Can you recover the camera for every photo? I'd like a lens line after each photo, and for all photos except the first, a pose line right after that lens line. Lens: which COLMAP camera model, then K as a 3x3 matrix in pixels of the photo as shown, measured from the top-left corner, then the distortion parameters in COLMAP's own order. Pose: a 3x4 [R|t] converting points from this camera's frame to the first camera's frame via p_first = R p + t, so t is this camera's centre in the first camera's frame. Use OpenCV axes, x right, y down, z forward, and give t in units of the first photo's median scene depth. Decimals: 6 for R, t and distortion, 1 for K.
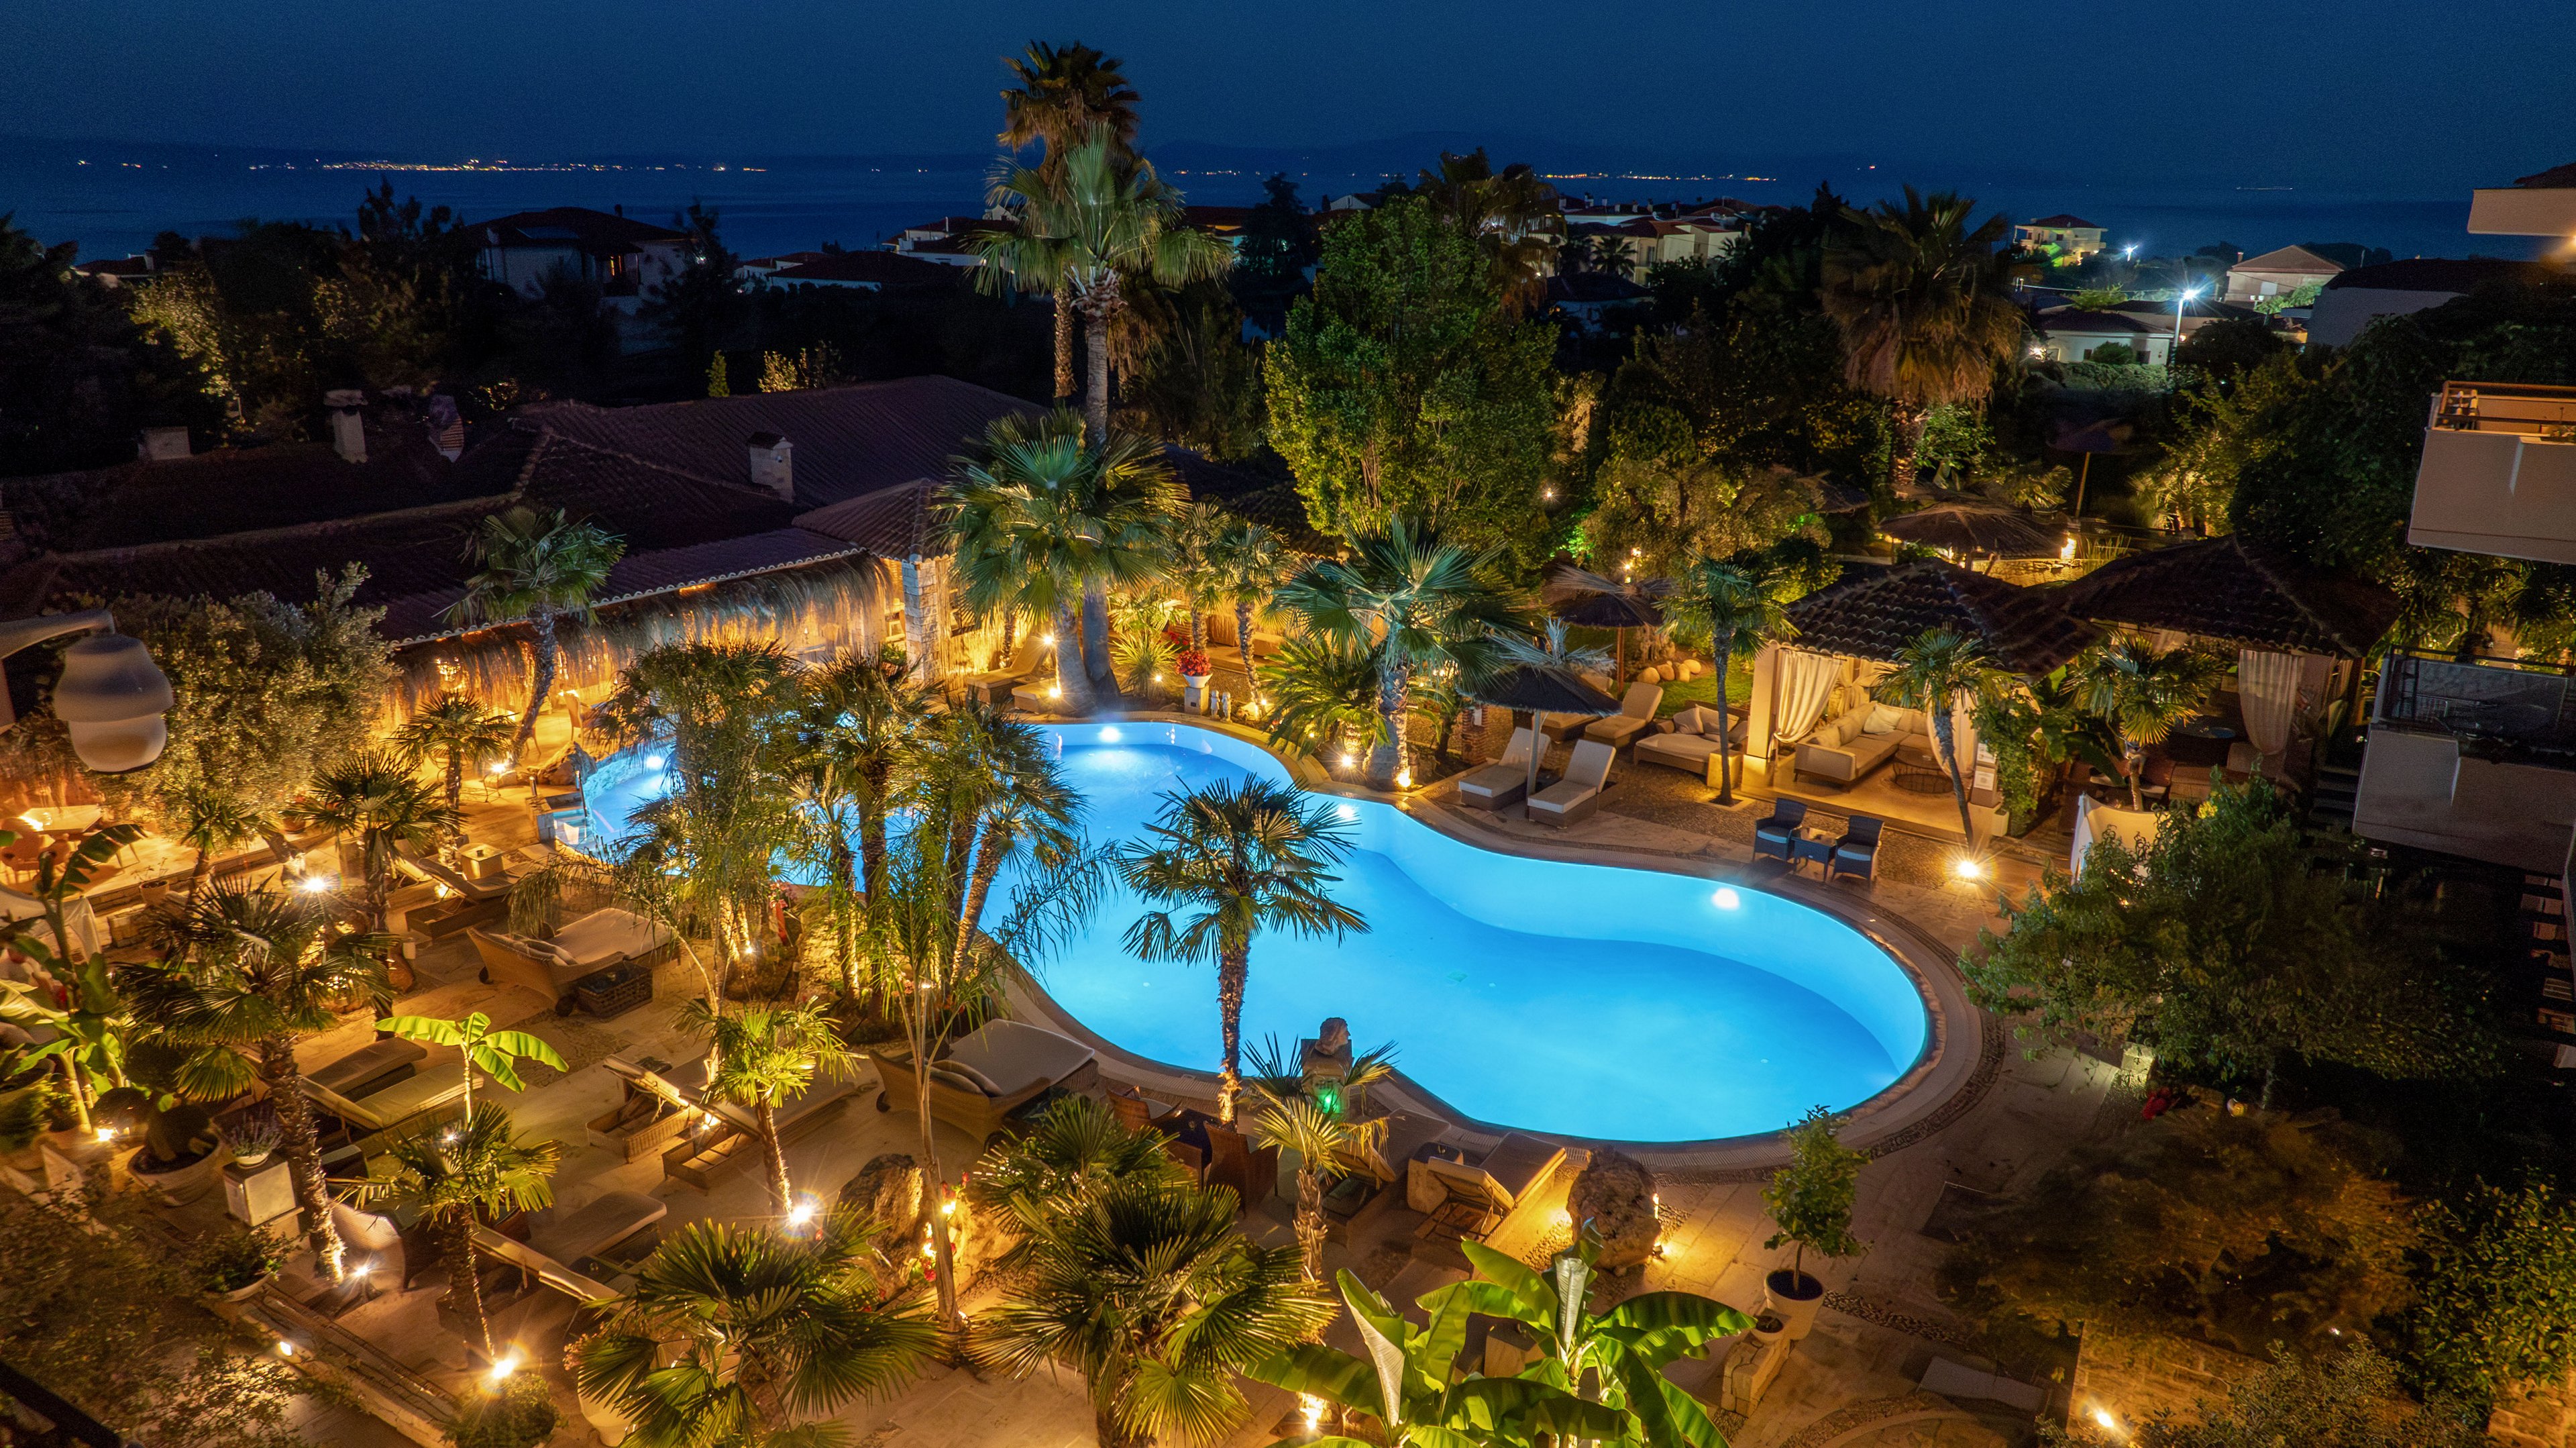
lens RADIAL K [[1786.3, 0, 1288.0], [0, 1786.3, 724.0], [0, 0, 1]] dist [-0.025207, 0.001115]
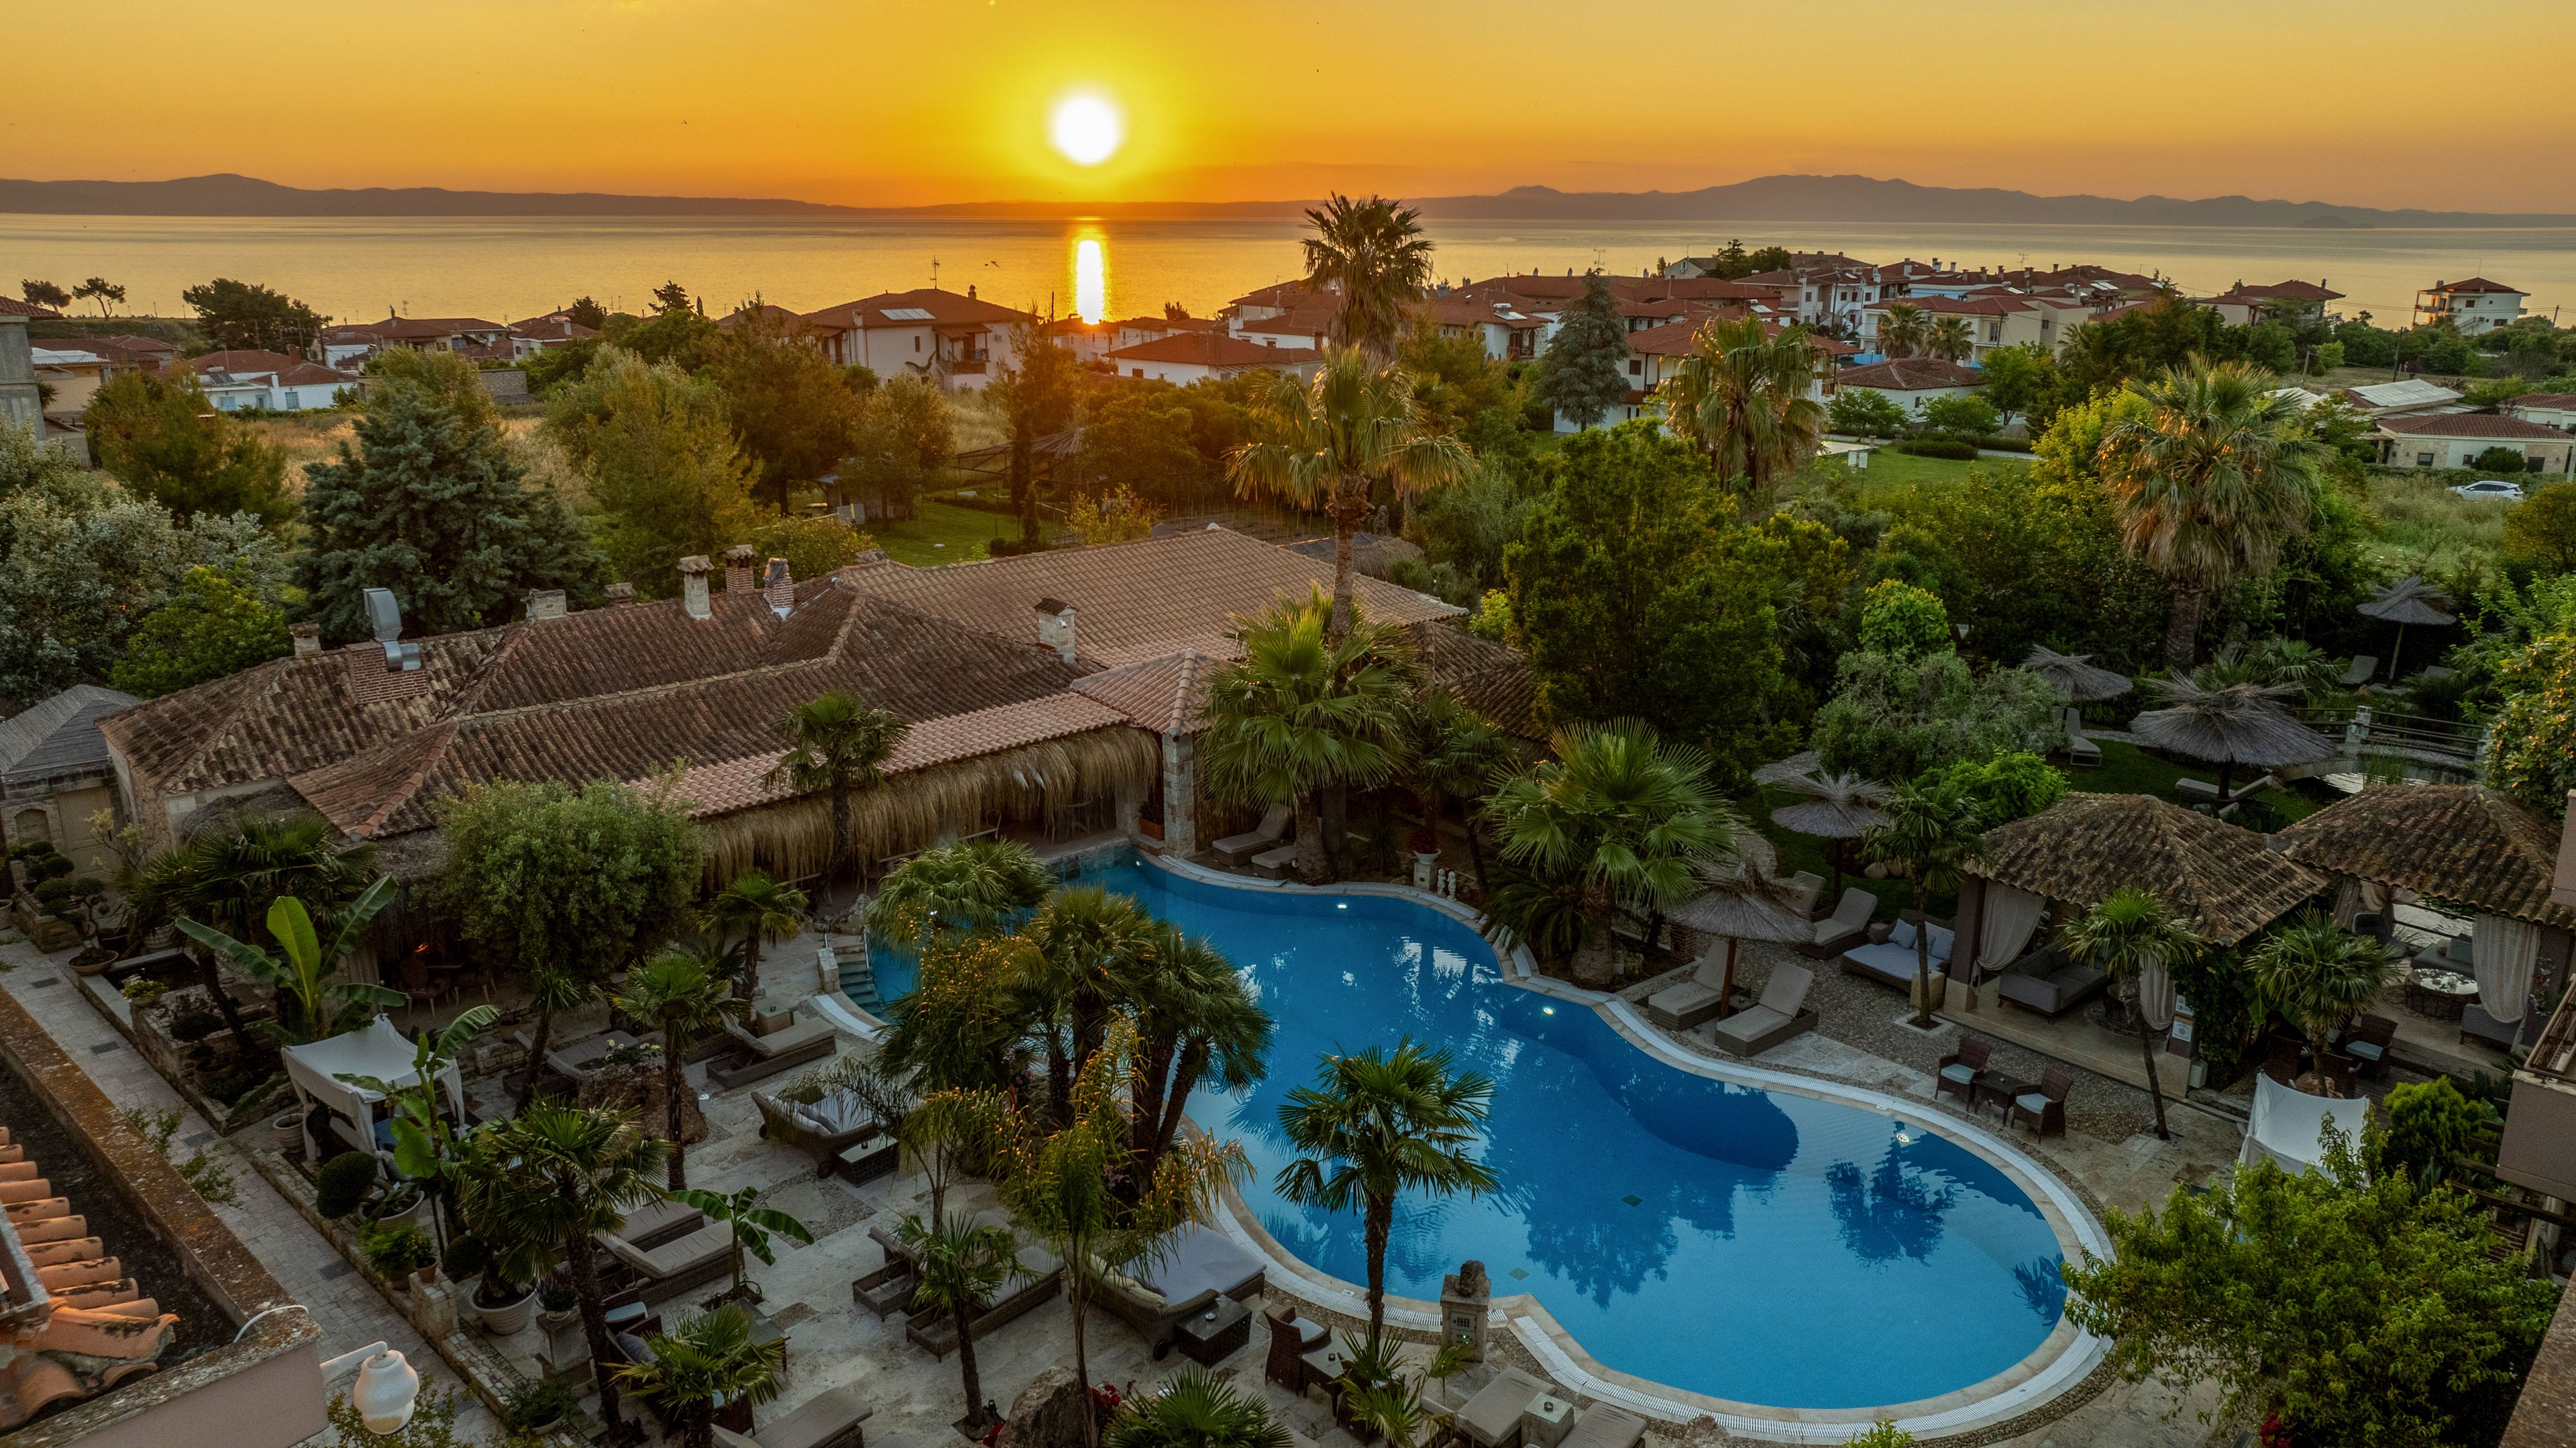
lens RADIAL K [[1786.3, 0, 1288.0], [0, 1786.3, 724.0], [0, 0, 1]] dist [-0.025207, 0.001115]
pose [[0.983103, 0.045812, -0.177226, 0.056146], [-0.050503, 0.998480, -0.022048, -0.080158], [0.175947, 0.030626, 0.983923, -0.065082]]
